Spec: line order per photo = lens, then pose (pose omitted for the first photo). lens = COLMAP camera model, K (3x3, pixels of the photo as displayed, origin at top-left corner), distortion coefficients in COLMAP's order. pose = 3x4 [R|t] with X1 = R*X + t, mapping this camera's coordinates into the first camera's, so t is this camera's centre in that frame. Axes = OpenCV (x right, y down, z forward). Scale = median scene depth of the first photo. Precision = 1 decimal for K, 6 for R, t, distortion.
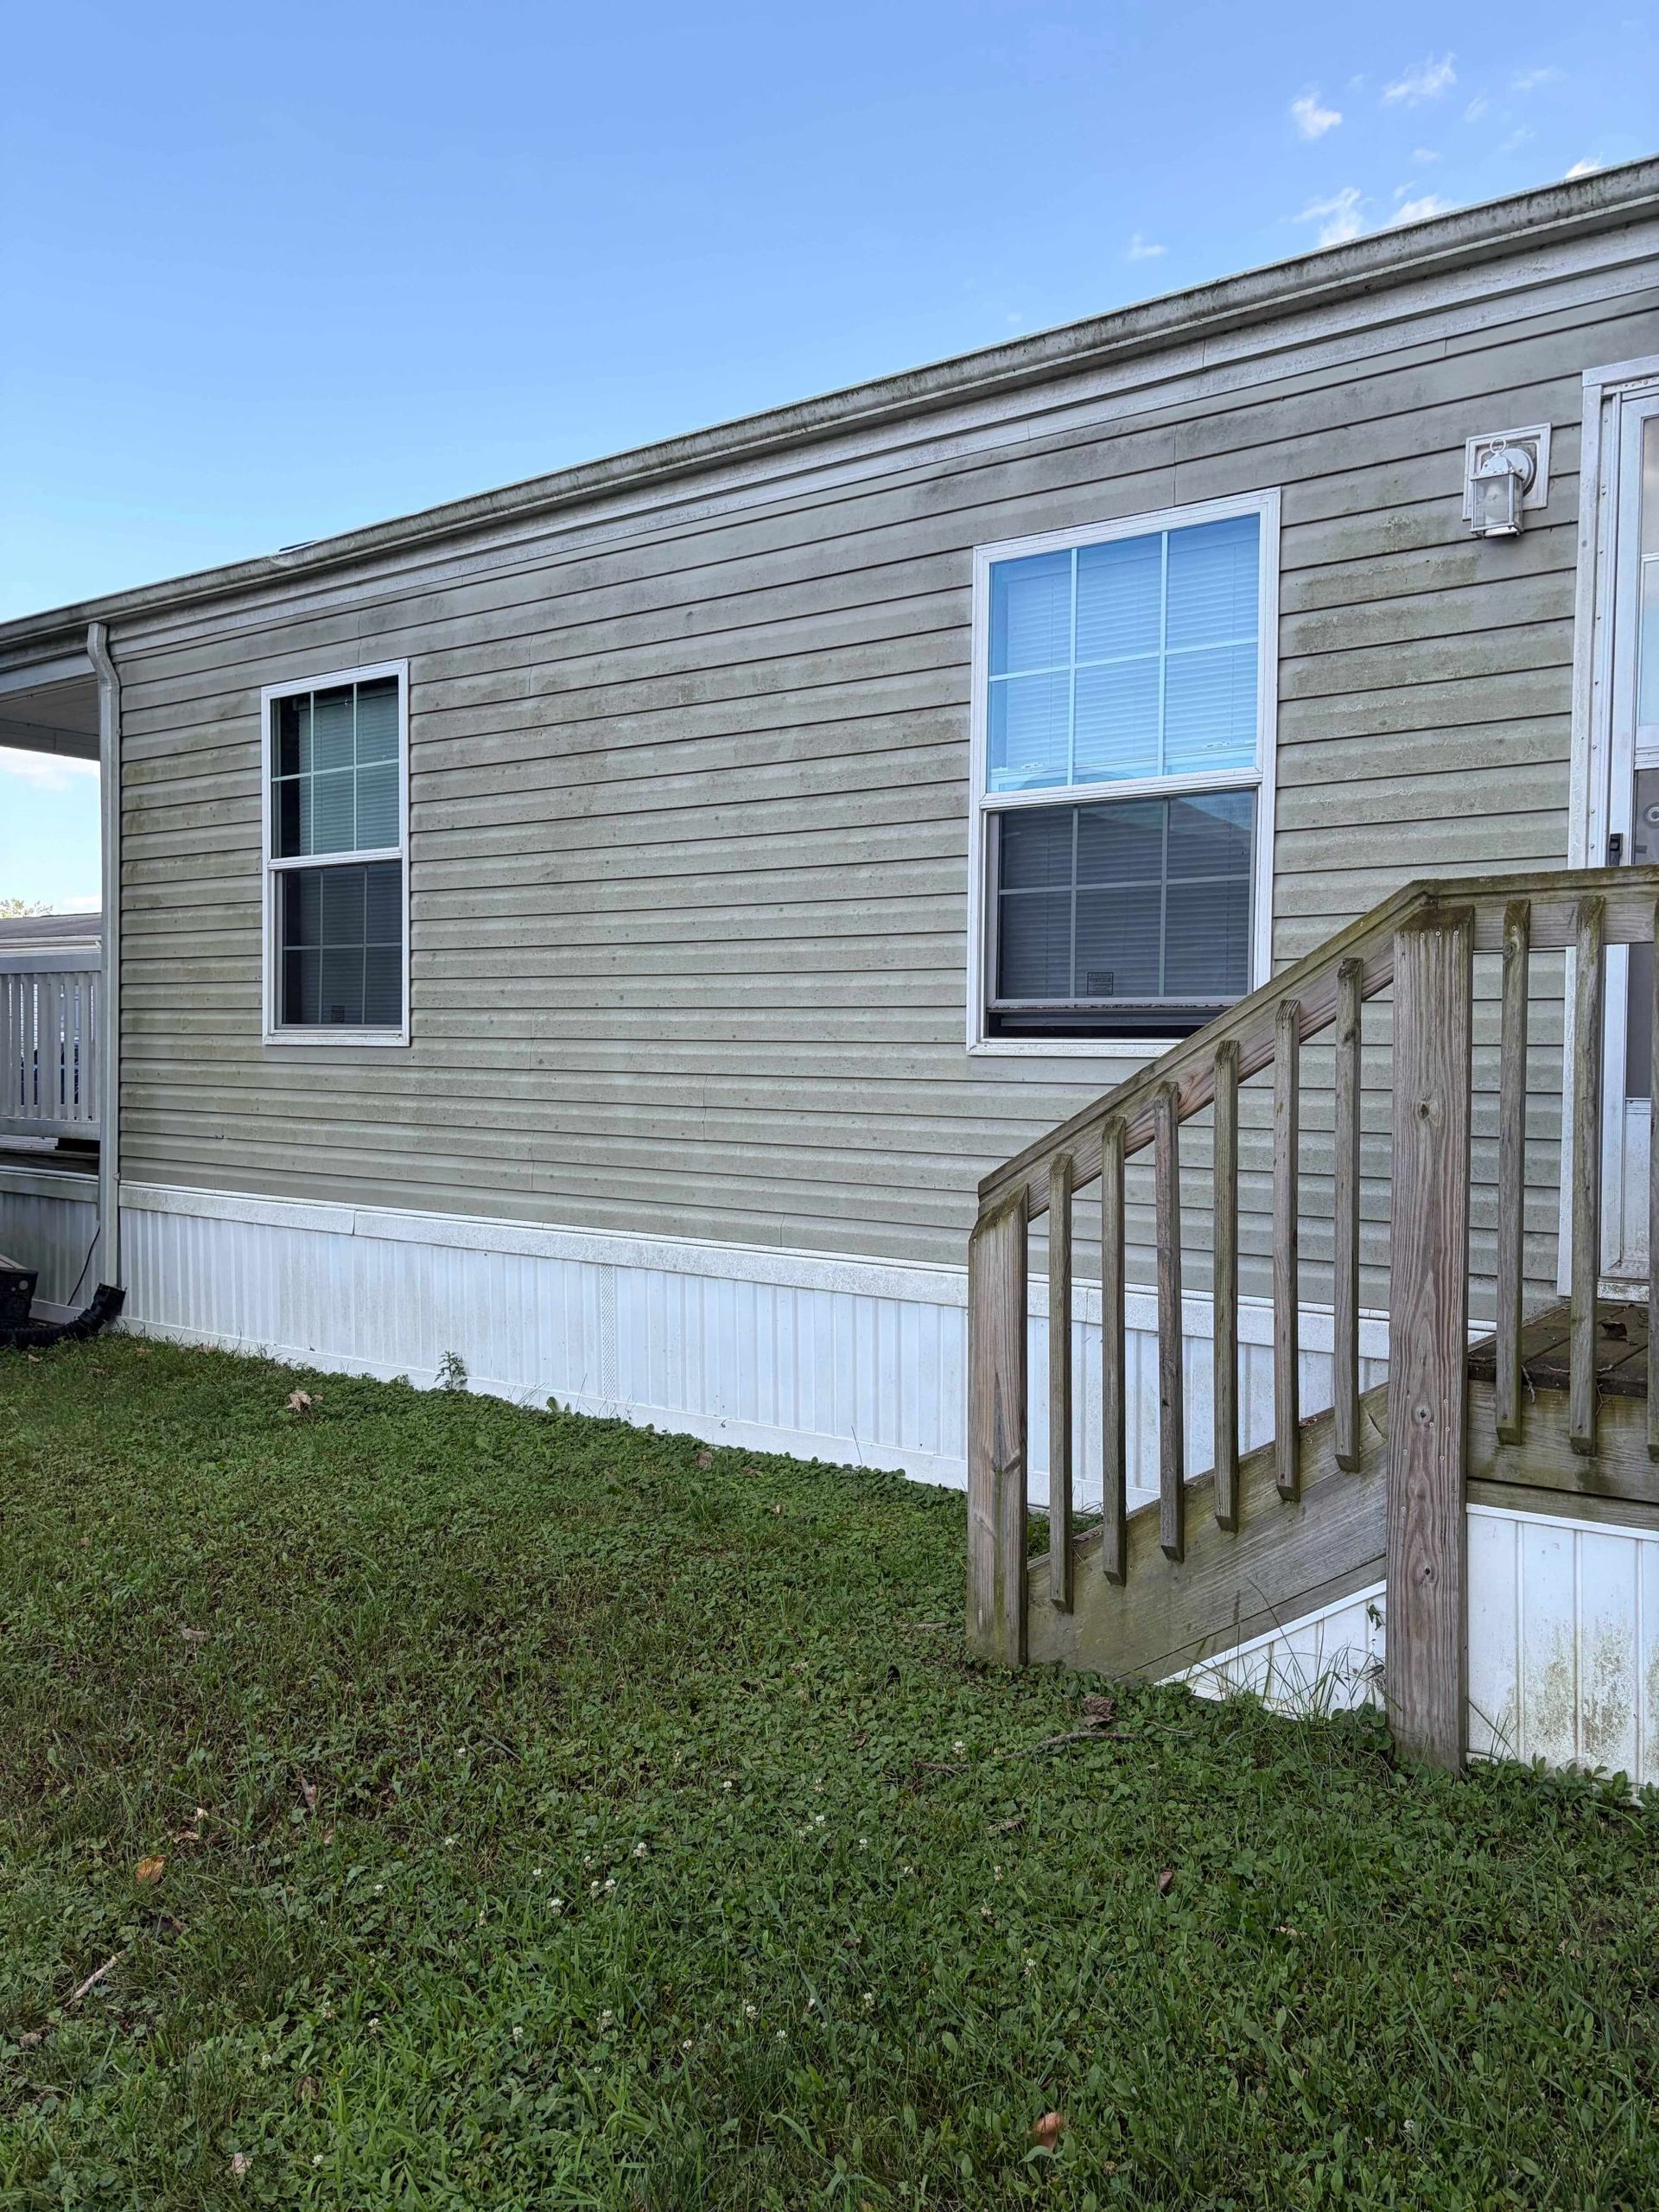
lens RADIAL K [[1660.9, 0, 842.6], [0, 1660.9, 1108.3], [0, 0, 1]] dist [0.013693, 0.004950]
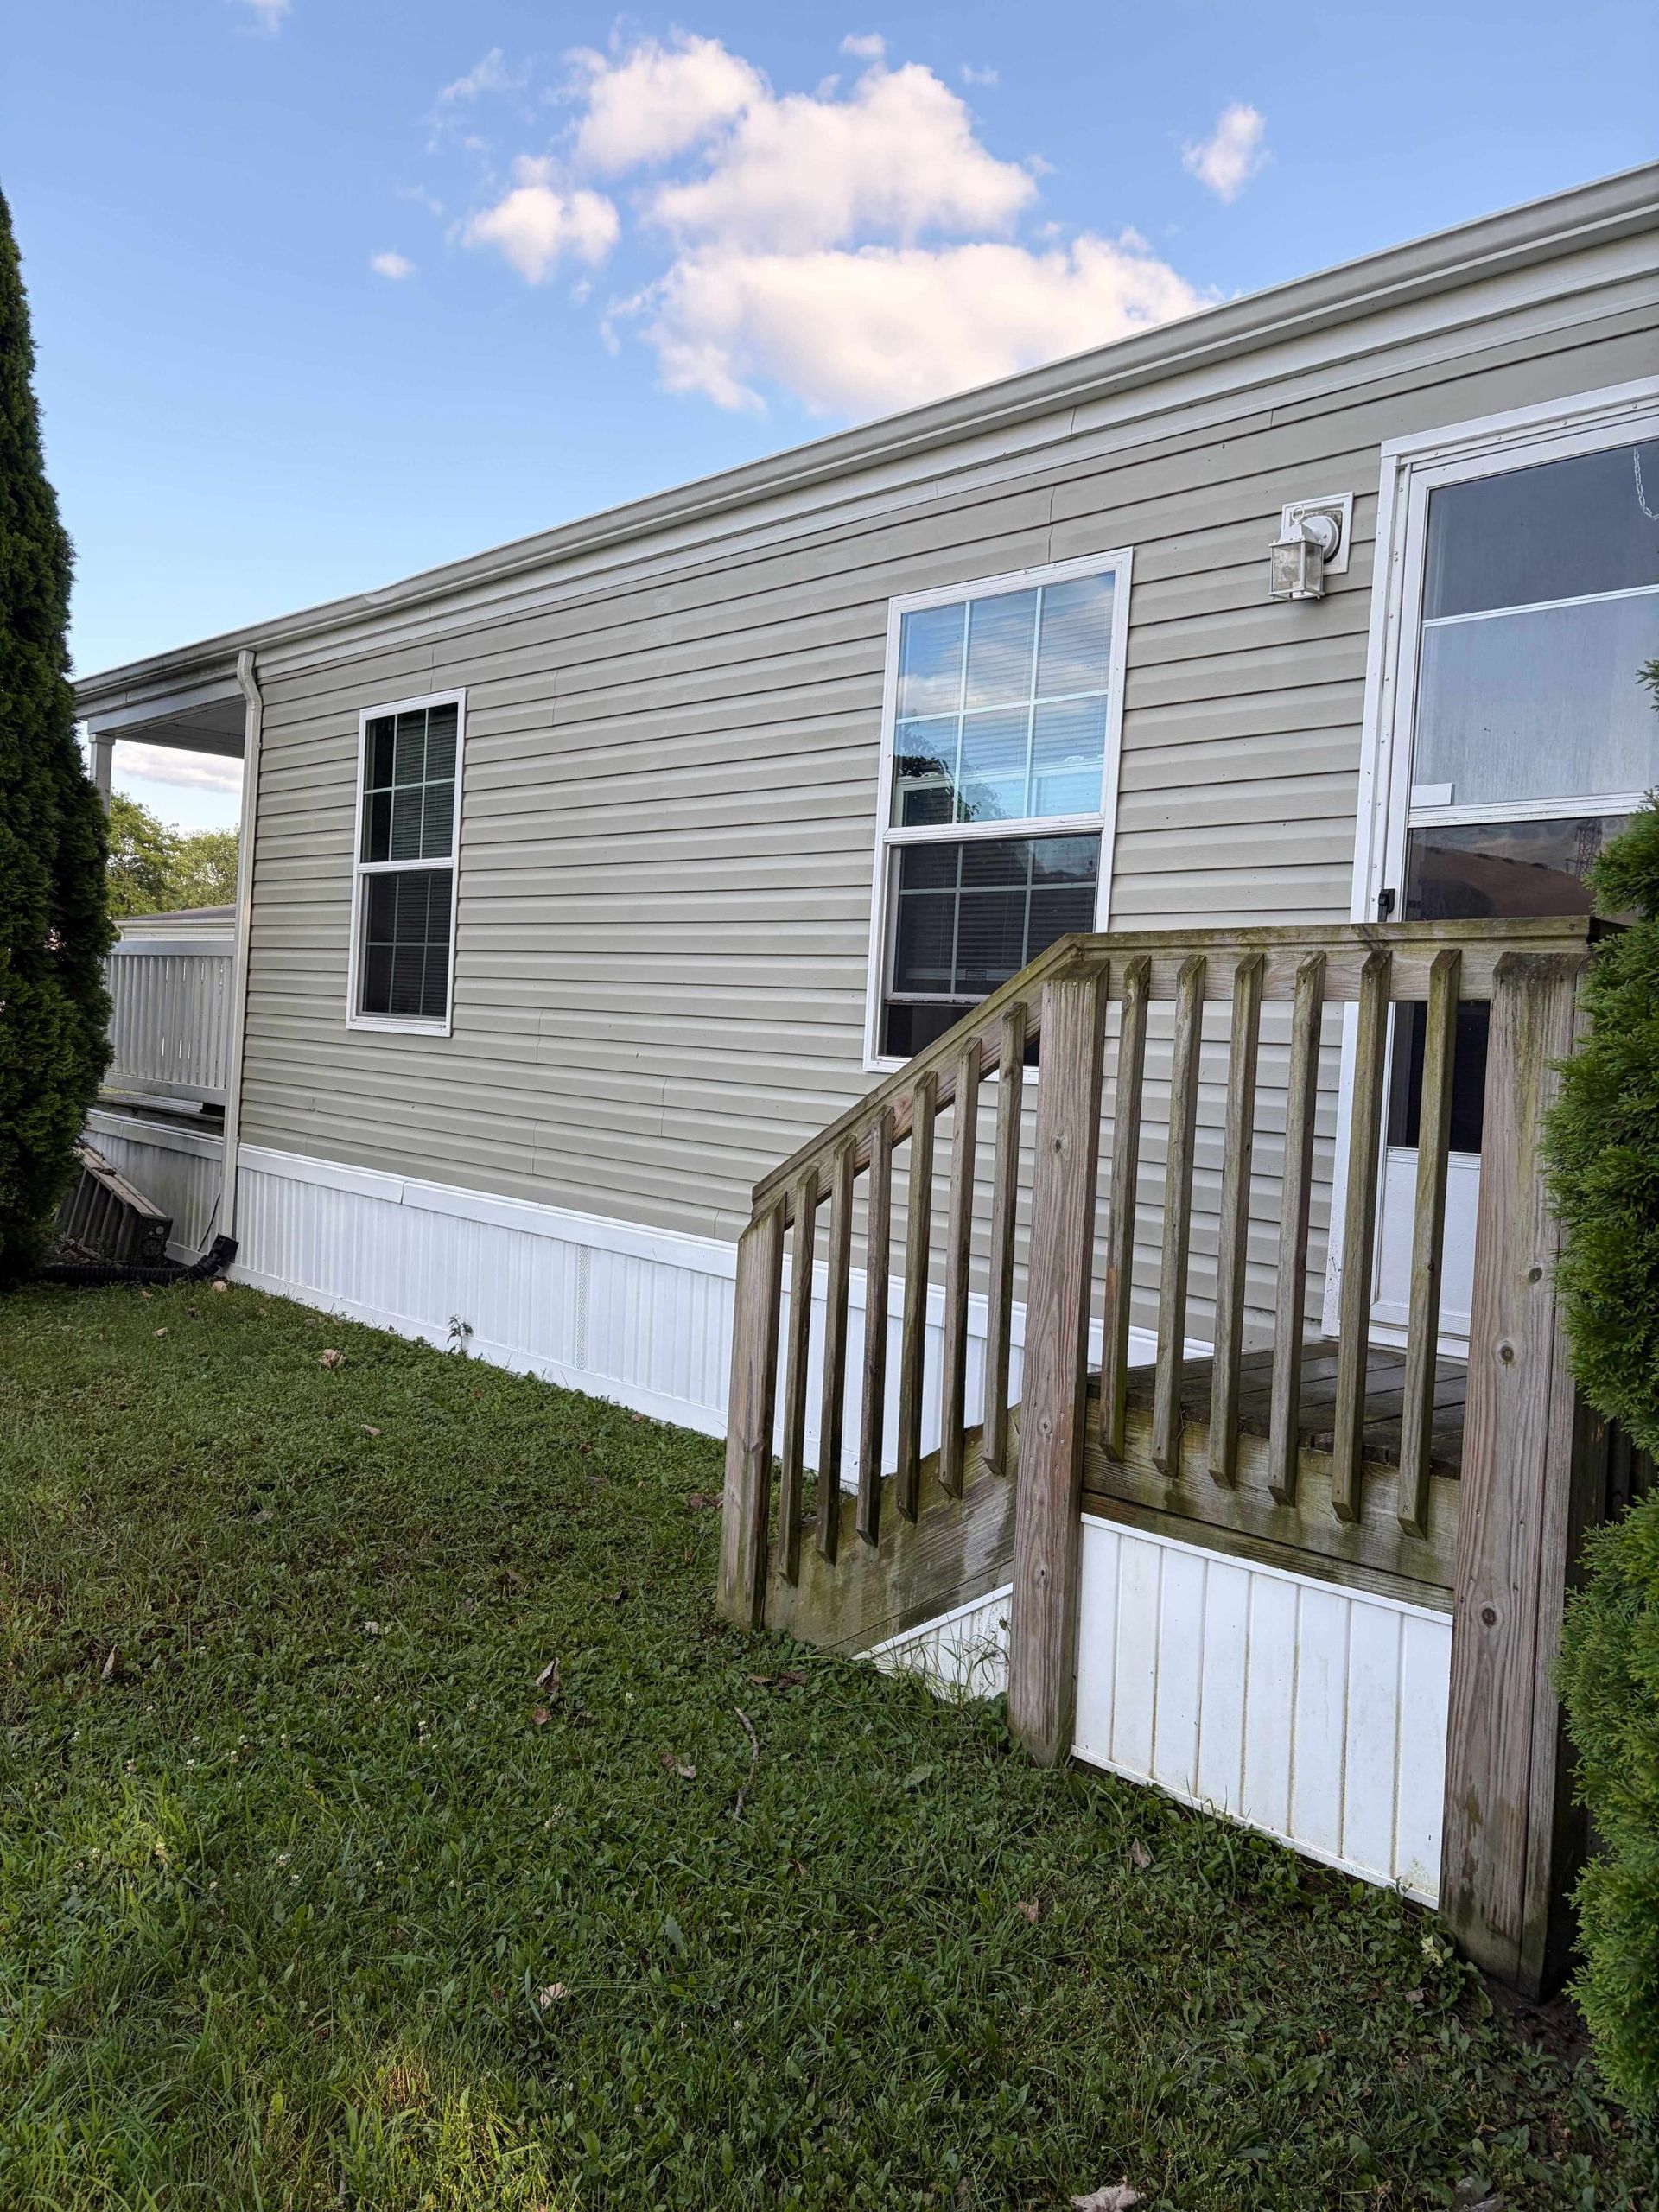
lens RADIAL K [[1660.9, 0, 809.2], [0, 1660.9, 1092.8], [0, 0, 1]] dist [0.013693, 0.004950]
pose [[0.981512, 0.054246, -0.183552, 0.273514], [-0.055954, 0.998425, -0.004134, -0.013680], [0.183039, 0.014328, 0.983001, -0.065006]]
